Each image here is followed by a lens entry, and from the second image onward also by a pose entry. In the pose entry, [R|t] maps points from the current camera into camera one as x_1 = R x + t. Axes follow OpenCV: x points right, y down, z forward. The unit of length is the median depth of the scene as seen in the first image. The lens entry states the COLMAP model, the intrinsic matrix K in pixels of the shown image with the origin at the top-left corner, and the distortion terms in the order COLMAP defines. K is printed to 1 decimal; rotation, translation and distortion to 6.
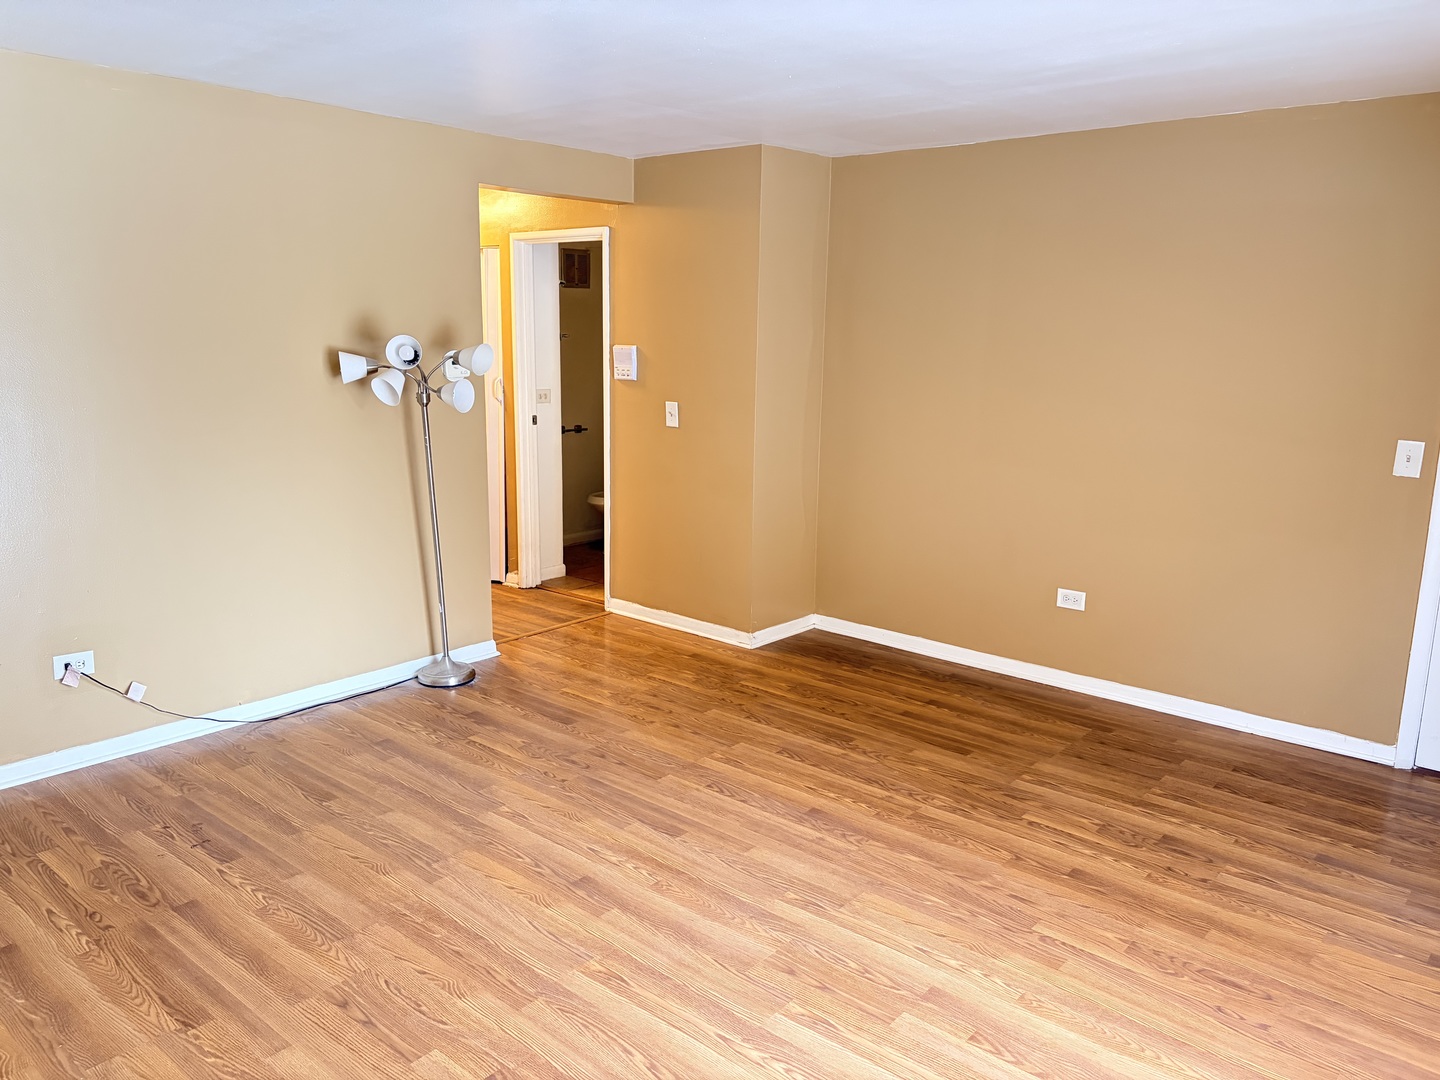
lens RADIAL K [[1084.4, 0, 717.7], [0, 1084.4, 542.6], [0, 0, 1]] dist [0.061932, -0.041395]
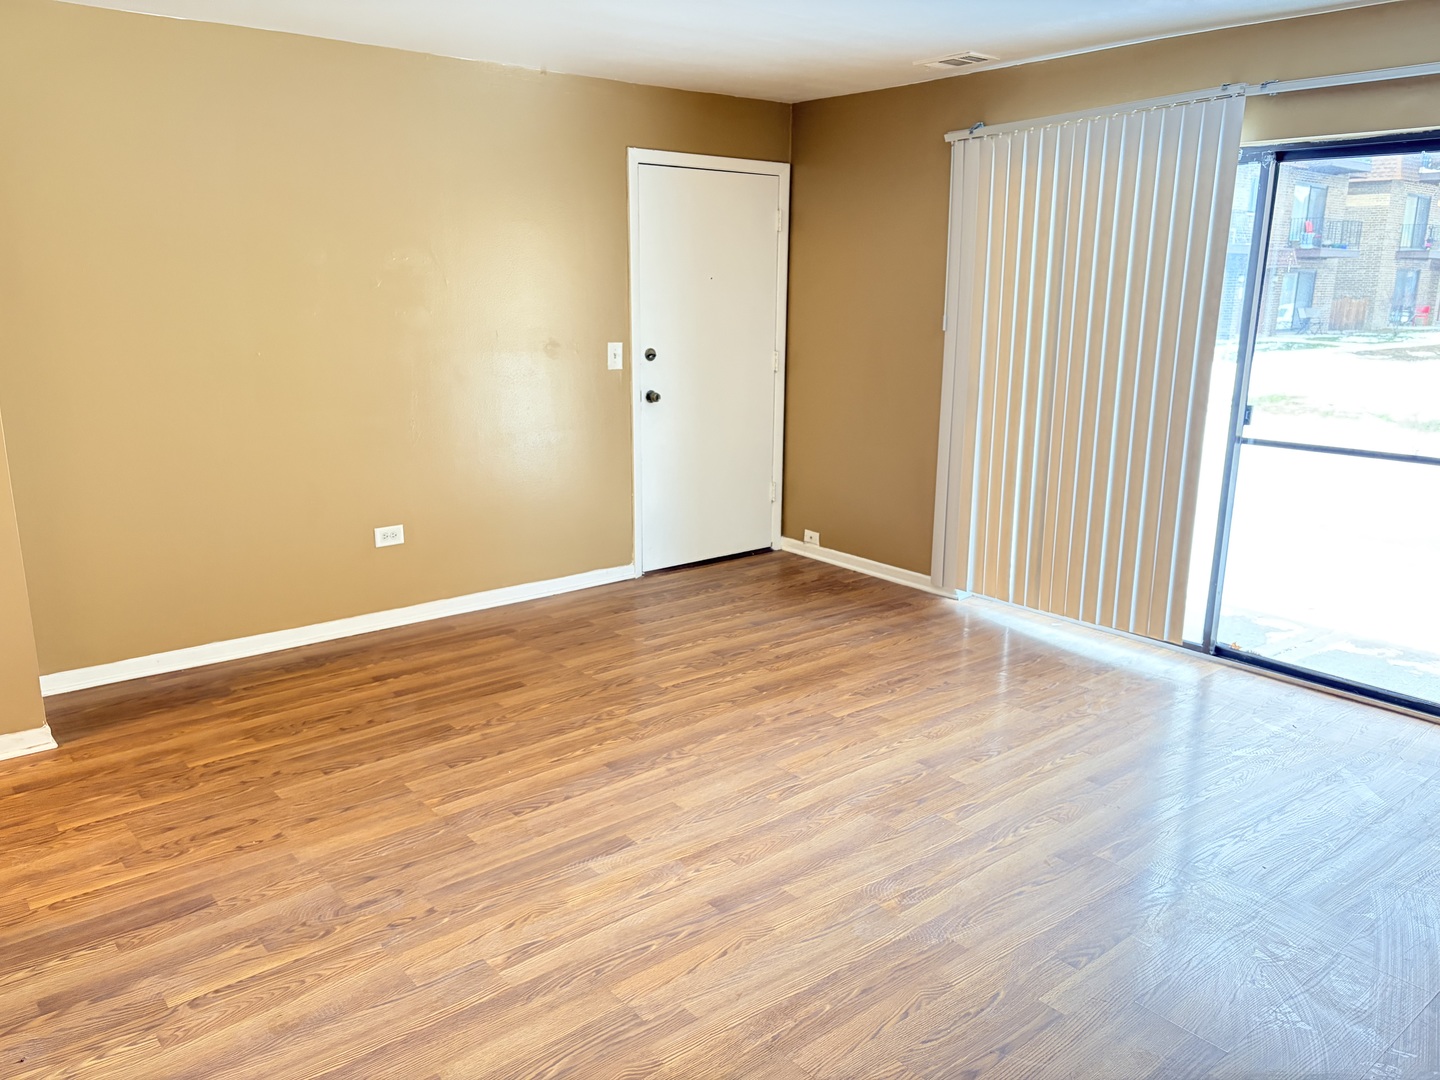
lens RADIAL K [[1084.4, 0, 720.6], [0, 1084.4, 535.0], [0, 0, 1]] dist [0.061932, -0.041395]
pose [[0.171726, -0.241016, 0.955208, -0.663940], [0.196586, 0.958494, 0.206503, -0.110016], [-0.965331, 0.152319, 0.211979, 0.588678]]
